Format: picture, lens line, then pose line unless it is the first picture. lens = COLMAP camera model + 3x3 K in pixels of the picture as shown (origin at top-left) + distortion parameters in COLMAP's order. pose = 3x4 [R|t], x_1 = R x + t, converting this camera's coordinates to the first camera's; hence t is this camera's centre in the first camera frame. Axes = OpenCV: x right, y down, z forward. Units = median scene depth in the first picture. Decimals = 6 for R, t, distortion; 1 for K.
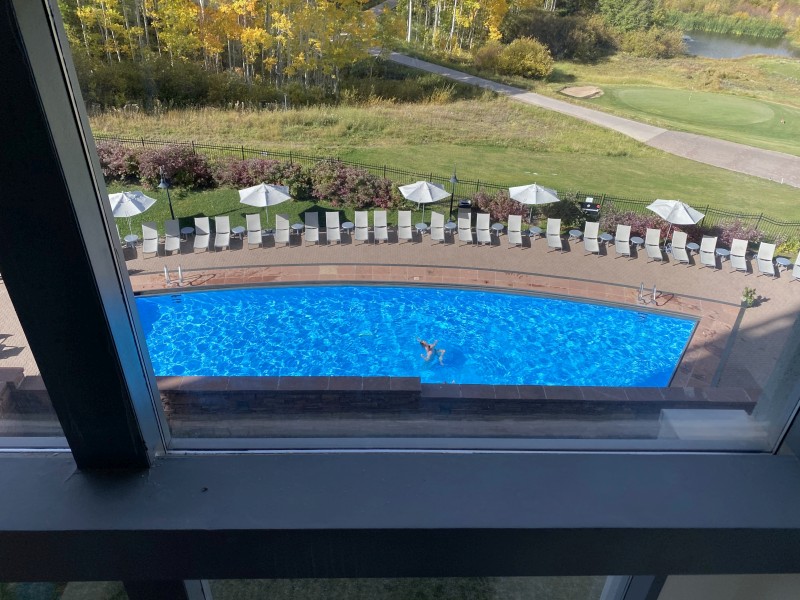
lens RADIAL K [[613.1, 0, 401.8], [0, 613.1, 300.7], [0, 0, 1]] dist [0.055887, -0.004462]
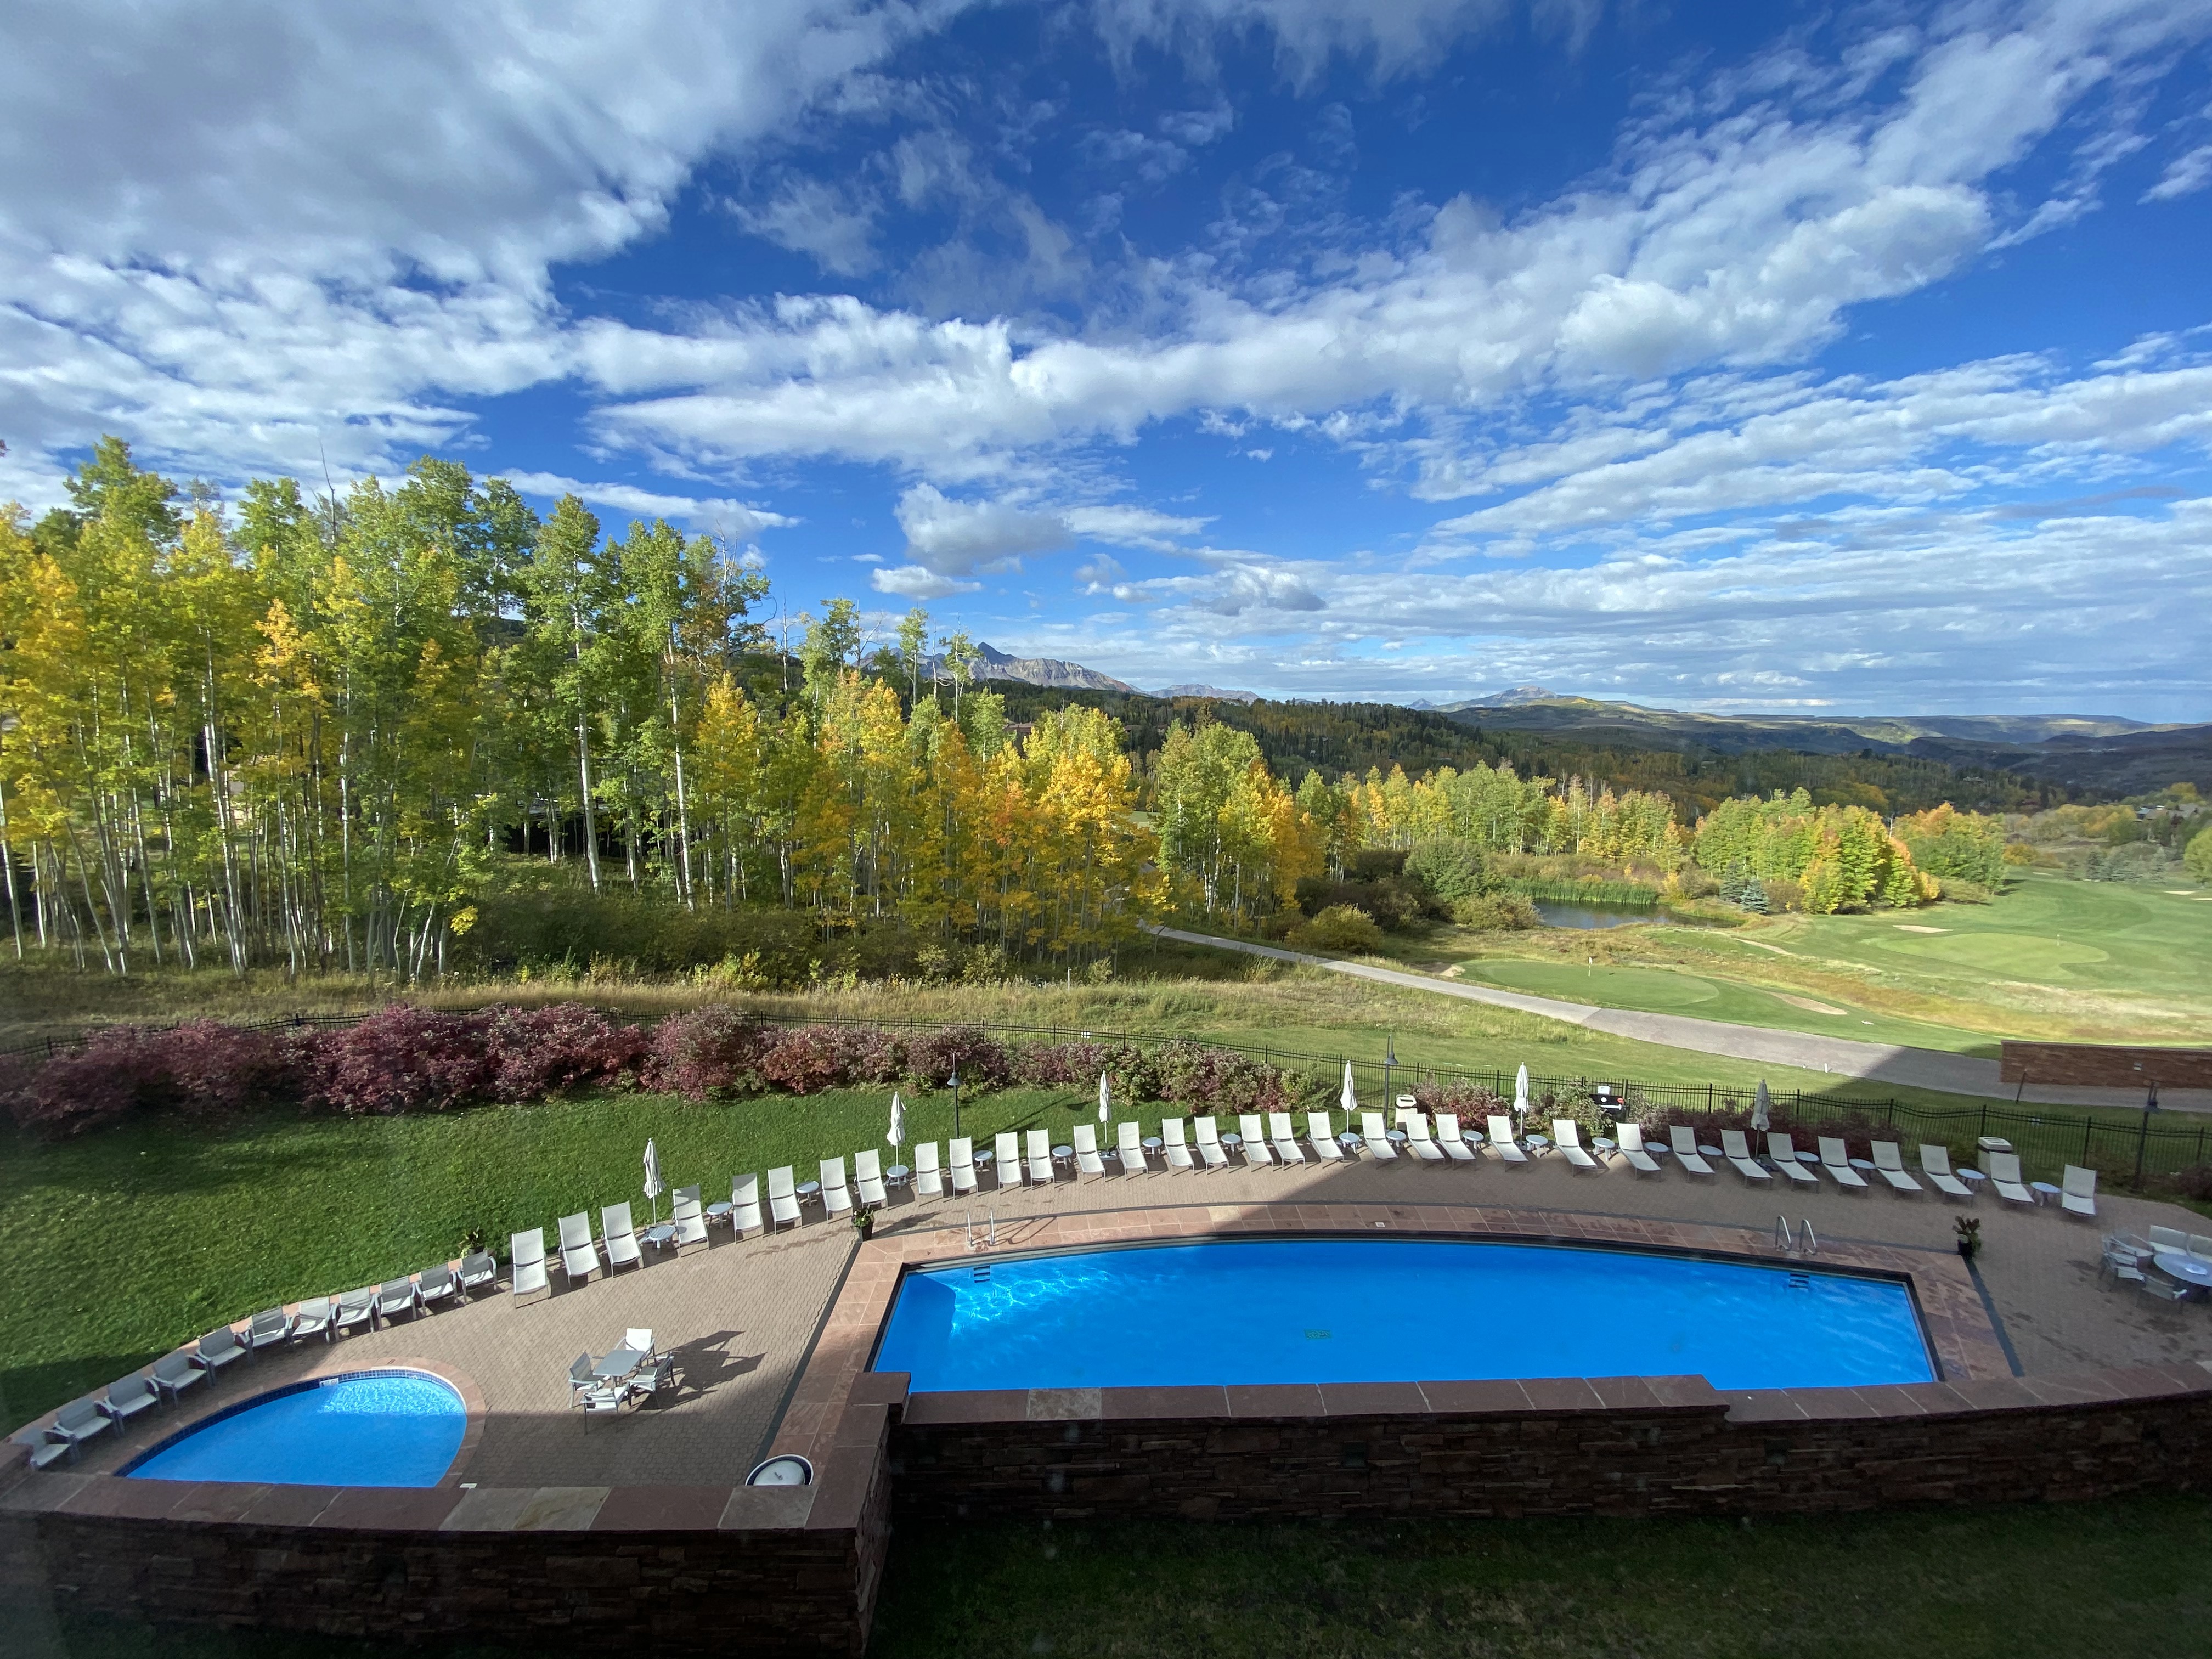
lens RADIAL K [[886.7, 0, 1104.3], [0, 886.7, 831.7], [0, 0, 1]] dist [0.004786, 0.000062]
pose [[0.997238, -0.053426, -0.051600, -0.143280], [0.022091, 0.876613, -0.480690, 0.029014], [0.070914, 0.478222, 0.875371, 0.065503]]
